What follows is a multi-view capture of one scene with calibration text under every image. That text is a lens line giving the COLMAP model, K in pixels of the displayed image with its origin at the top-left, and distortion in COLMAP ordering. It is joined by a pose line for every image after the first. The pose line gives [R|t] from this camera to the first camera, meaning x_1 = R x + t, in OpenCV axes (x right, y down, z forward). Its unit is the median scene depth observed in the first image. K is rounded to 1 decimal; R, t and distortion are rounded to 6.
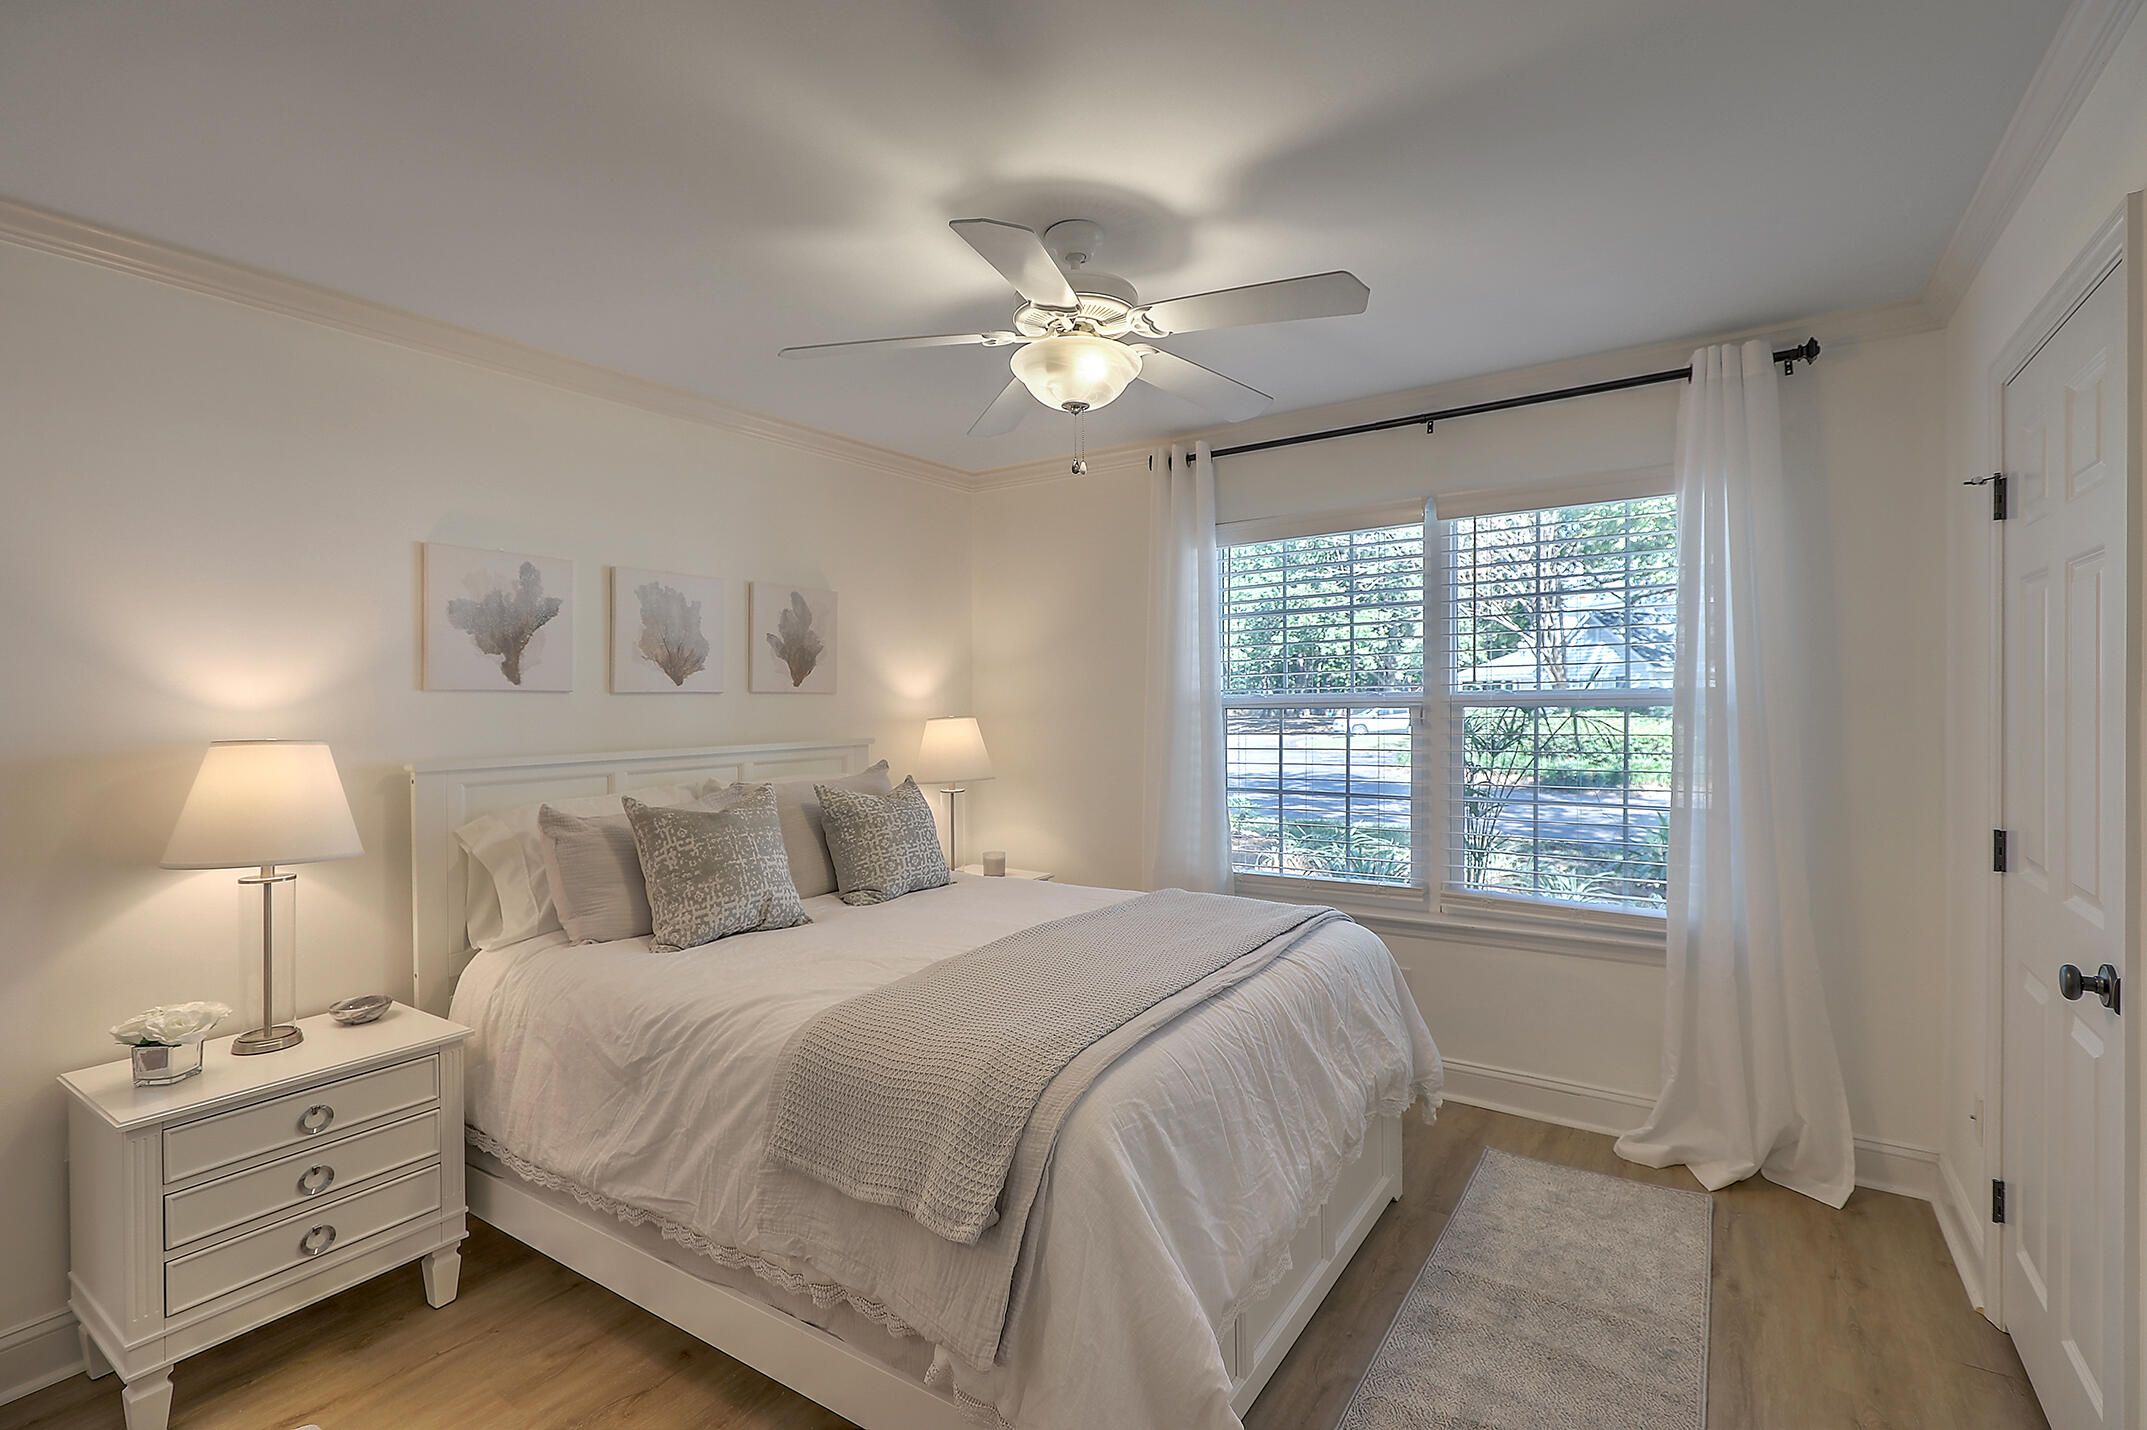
lens RADIAL K [[960.1, 0, 1087.5], [0, 960.1, 701.0], [0, 0, 1]] dist [-0.003204, -0.000524]
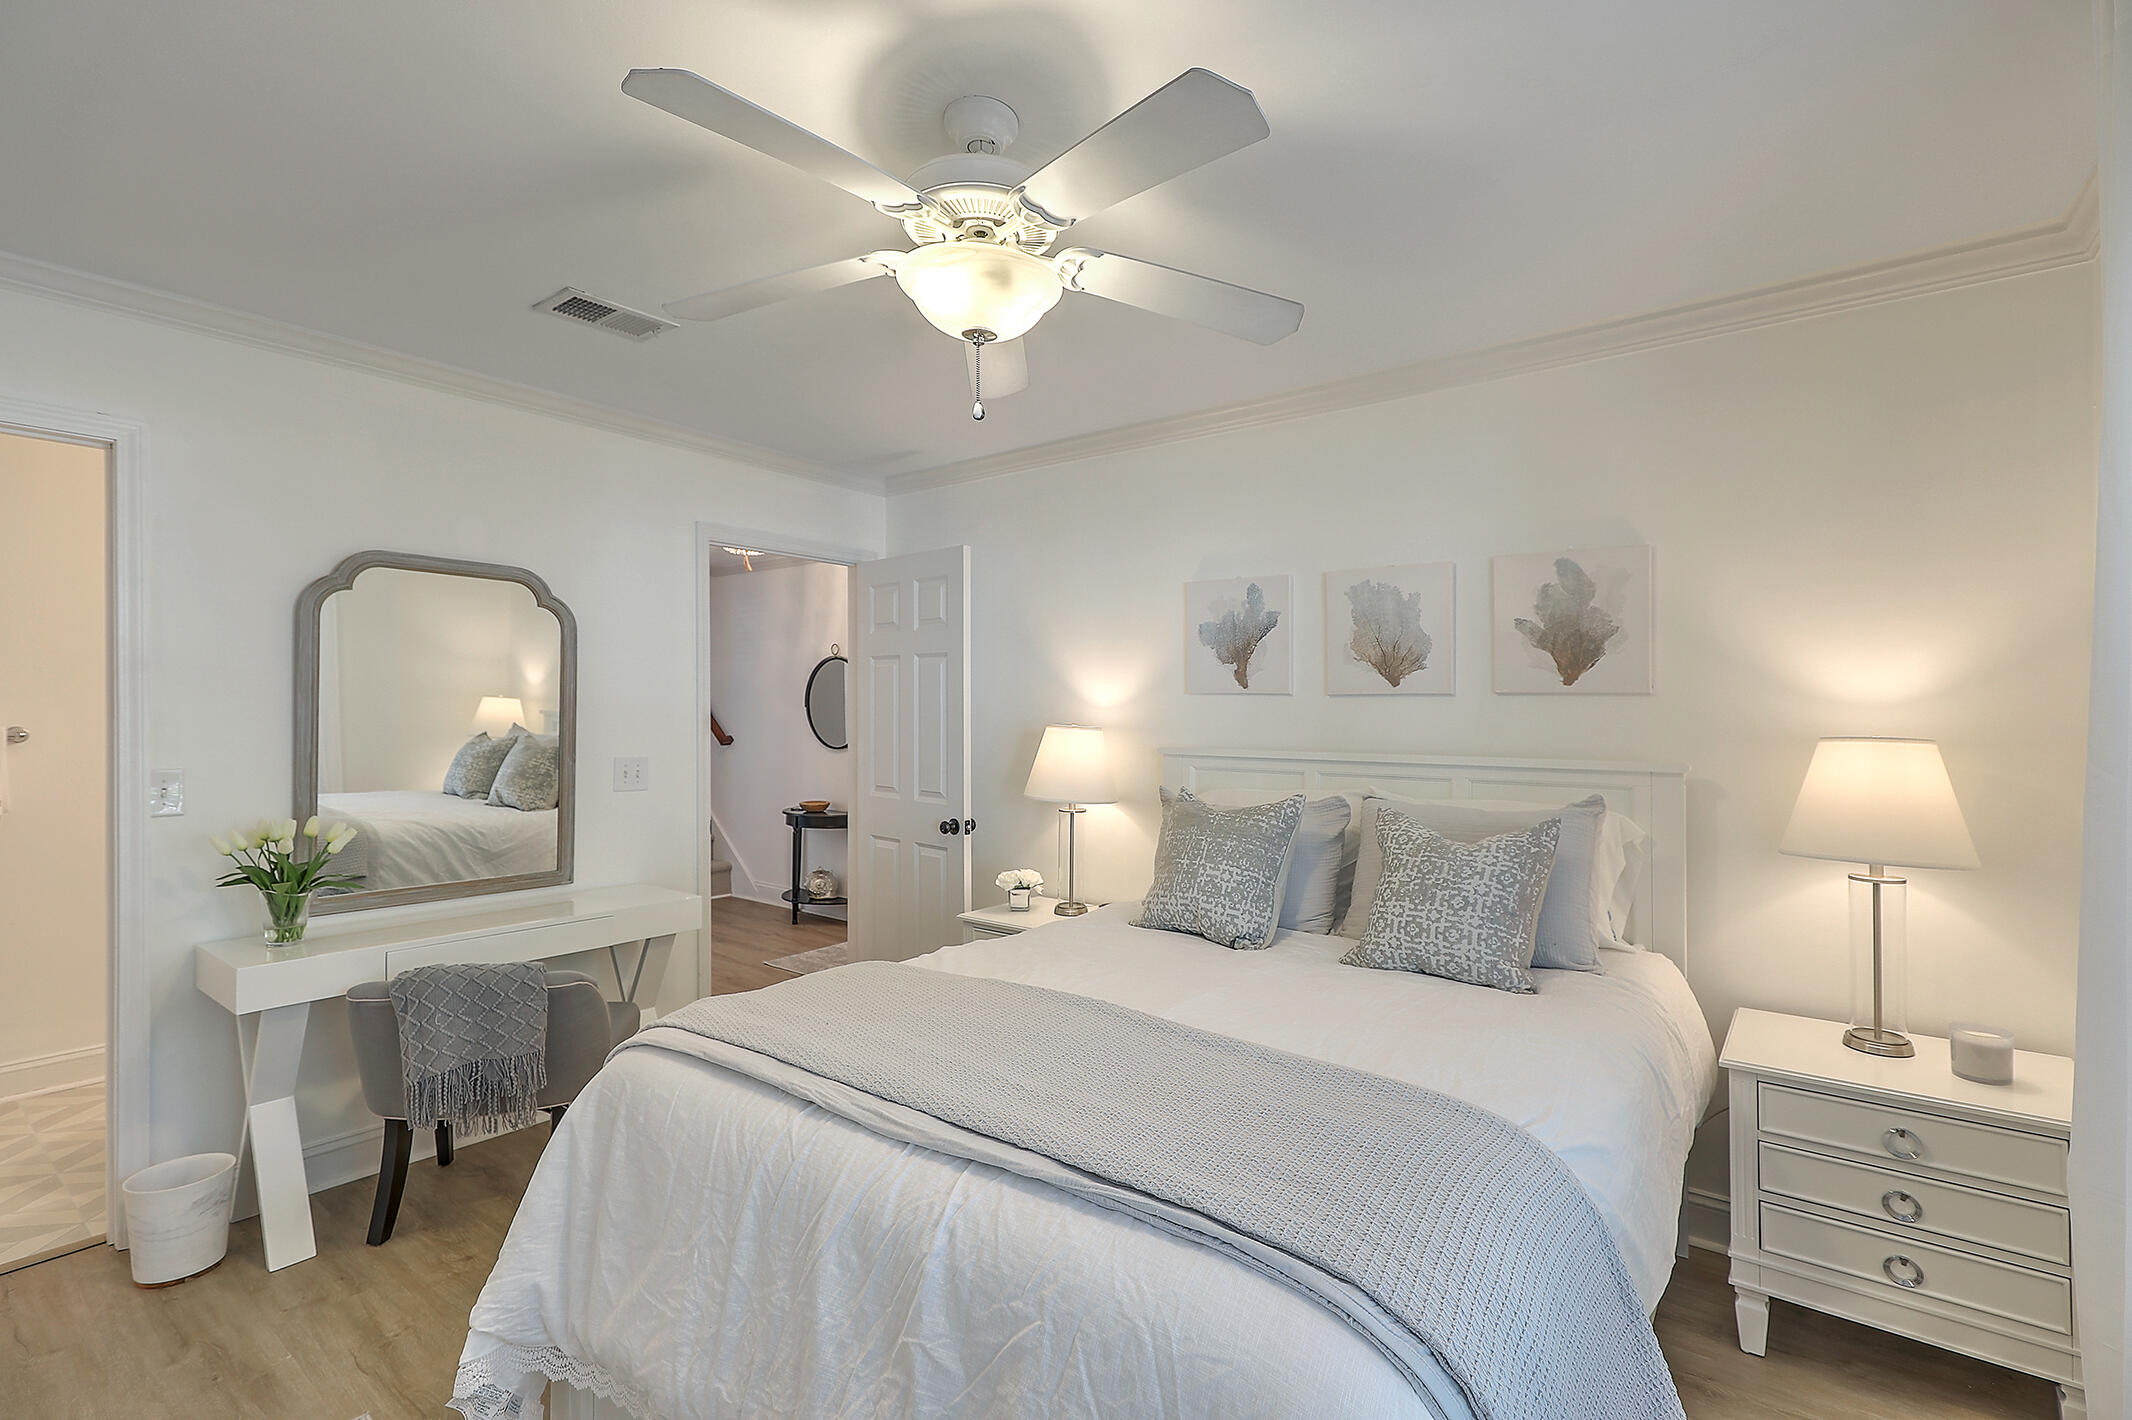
lens RADIAL K [[953.4, 0, 1078.1], [0, 953.4, 709.4], [0, 0, 1]] dist [-0.003204, -0.000524]
pose [[-0.059164, 0.015669, -0.998125, 0.503449], [-0.001484, 0.999874, 0.015785, -0.008060], [0.998247, 0.002415, -0.059133, 0.730470]]
